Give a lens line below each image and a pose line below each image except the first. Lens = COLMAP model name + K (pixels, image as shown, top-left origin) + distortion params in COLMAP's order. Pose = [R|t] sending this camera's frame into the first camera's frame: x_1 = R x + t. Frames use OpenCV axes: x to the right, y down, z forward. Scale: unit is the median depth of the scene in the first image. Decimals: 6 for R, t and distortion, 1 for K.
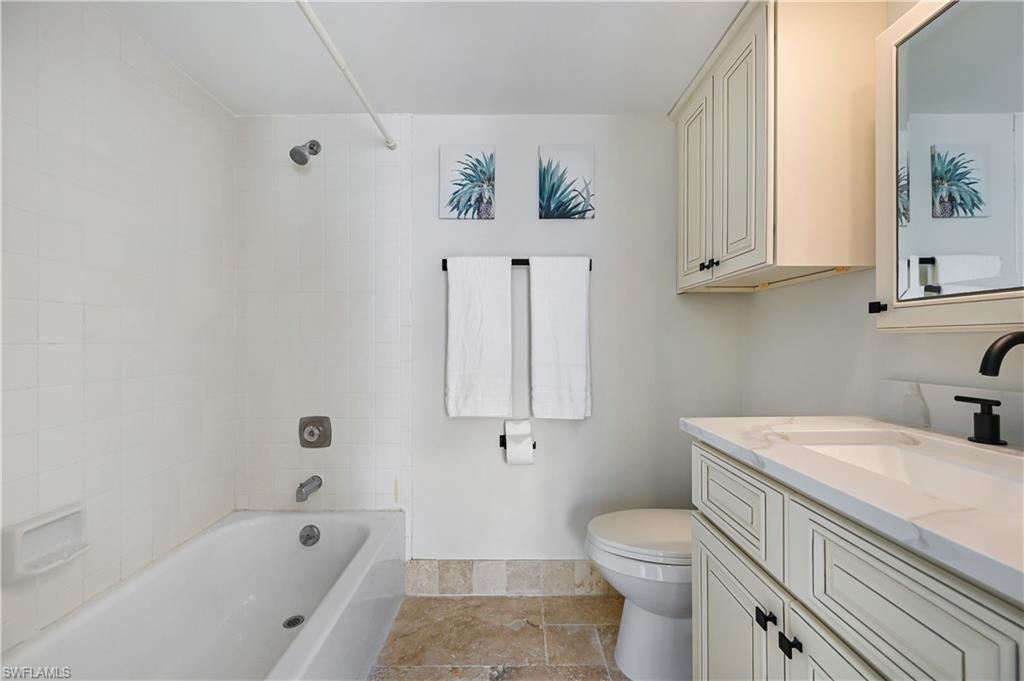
lens RADIAL K [[409.5, 0, 512.0], [0, 409.5, 343.5], [0, 0, 1]] dist [0.003614, -0.001493]
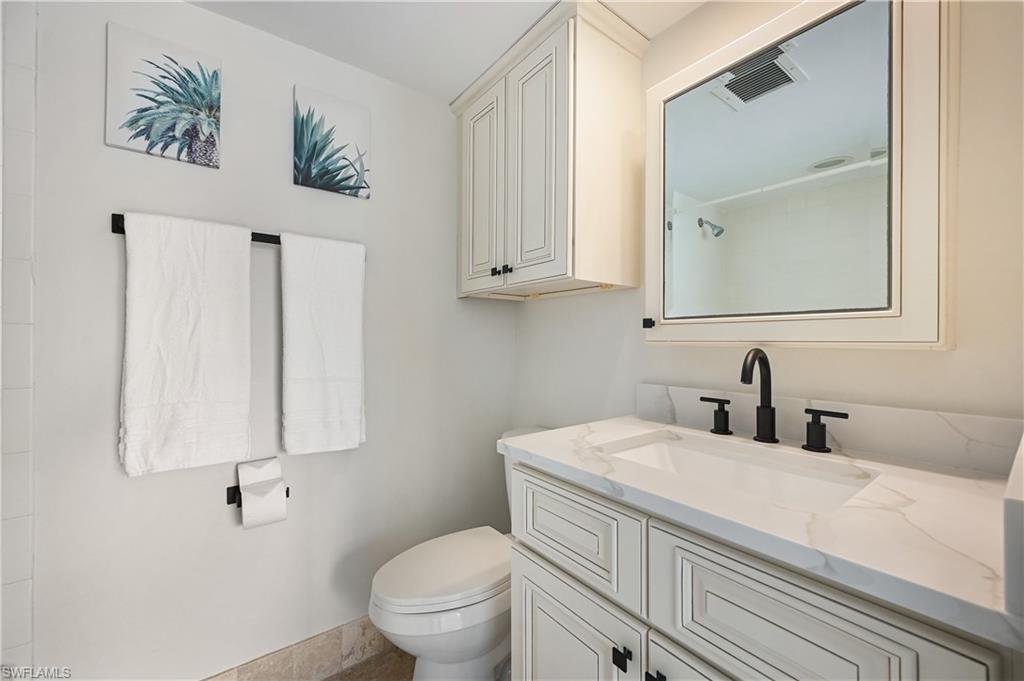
lens RADIAL K [[409.5, 0, 513.9], [0, 409.5, 340.7], [0, 0, 1]] dist [0.003614, -0.001493]
pose [[0.800817, 0.004092, 0.598895, -0.060060], [-0.001859, 0.999989, -0.004347, -0.018607], [-0.598906, 0.002368, 0.800816, 0.173394]]
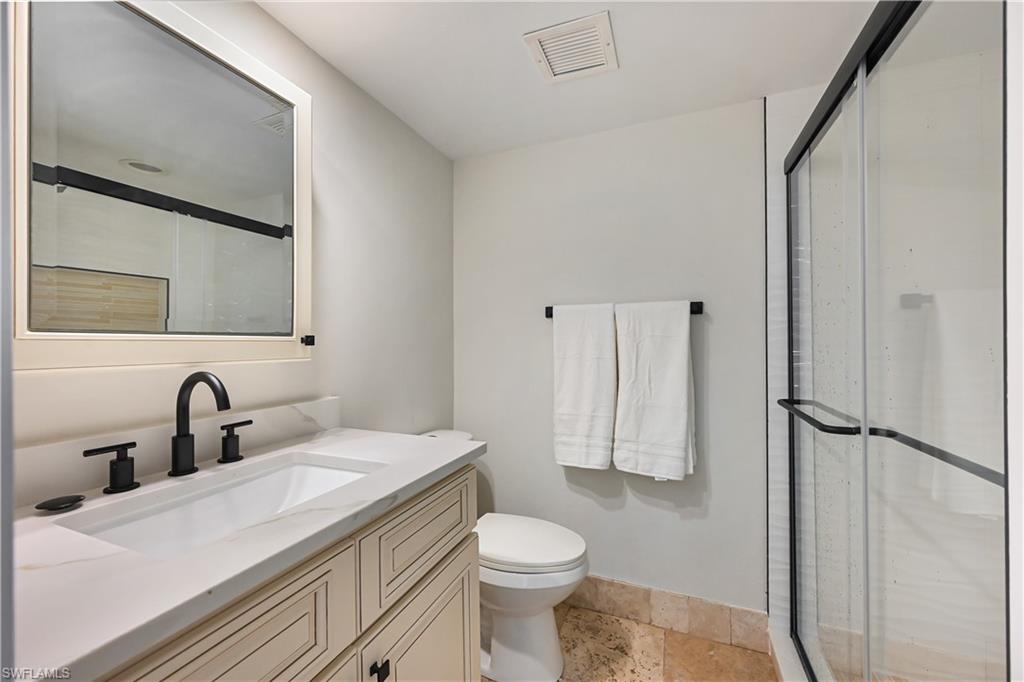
lens RADIAL K [[409.8, 0, 516.1], [0, 409.8, 344.6], [0, 0, 1]] dist [-0.003499, 0.000680]
pose [[-0.931619, 0.011966, 0.363240, -0.016904], [0.012259, 0.999924, -0.001499, -0.037809], [-0.363230, 0.003056, -0.931694, 0.733225]]
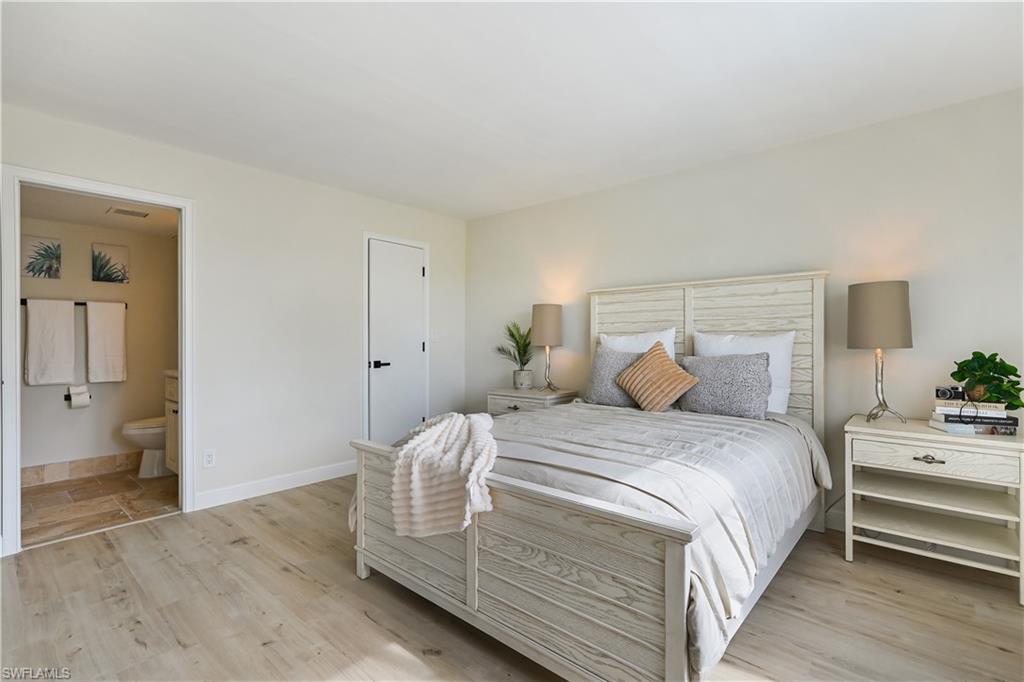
lens RADIAL K [[469.6, 0, 511.3], [0, 469.6, 336.9], [0, 0, 1]] dist [0.001669, -0.000752]
pose [[0.668221, 0.000795, 0.743963, -0.272141], [0.006922, 0.999950, -0.007285, -0.009731], [-0.743931, 0.010017, 0.668182, -2.017034]]
